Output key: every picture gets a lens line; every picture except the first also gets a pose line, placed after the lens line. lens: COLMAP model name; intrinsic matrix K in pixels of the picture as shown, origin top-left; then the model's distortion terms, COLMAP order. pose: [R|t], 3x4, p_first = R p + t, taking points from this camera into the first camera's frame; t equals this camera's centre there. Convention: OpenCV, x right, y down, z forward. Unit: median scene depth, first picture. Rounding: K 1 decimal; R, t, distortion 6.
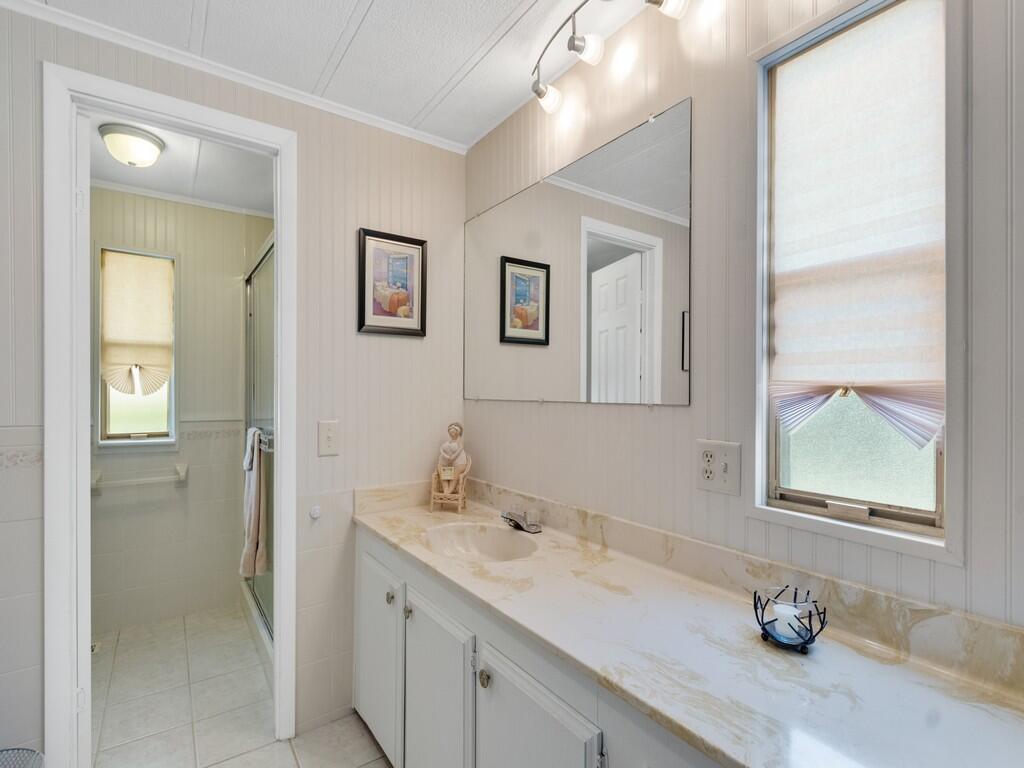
lens RADIAL K [[488.3, 0, 511.9], [0, 488.3, 395.0], [0, 0, 1]] dist [-0.013389, -0.001344]
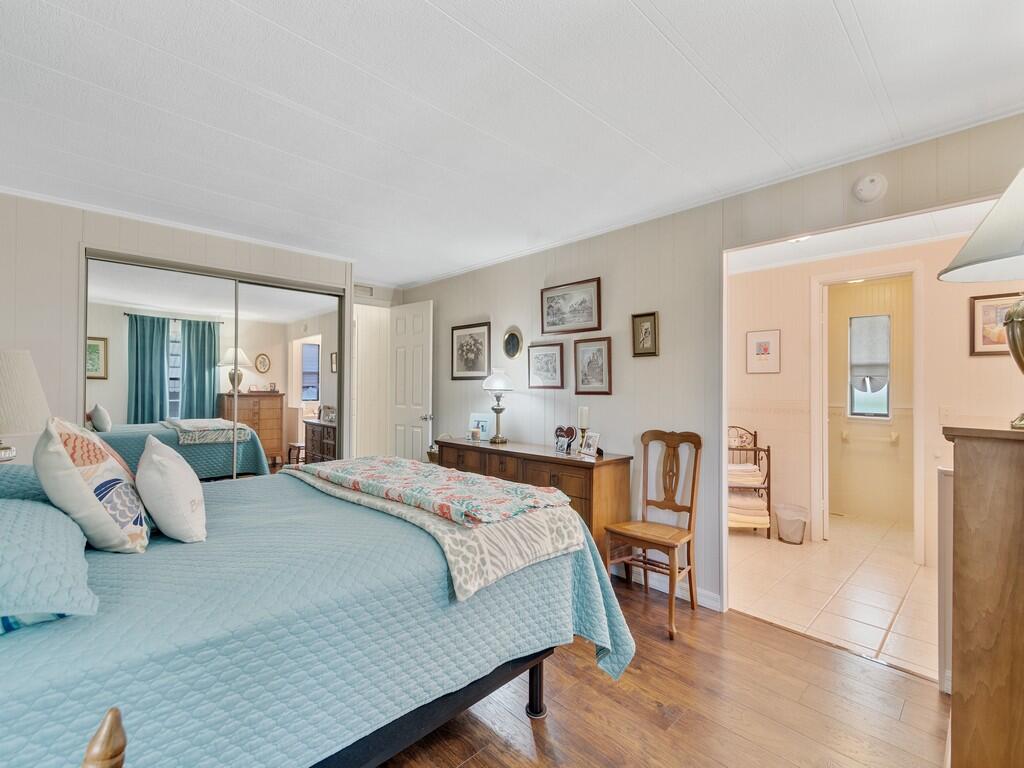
lens RADIAL K [[473.3, 0, 492.2], [0, 473.3, 389.2], [0, 0, 1]] dist [-0.000336, -0.000067]
pose [[0.122226, 0.000629, -0.992502, 0.861209], [-0.001110, 0.999999, 0.000497, -0.011623], [0.992502, 0.001041, 0.122227, -0.663691]]
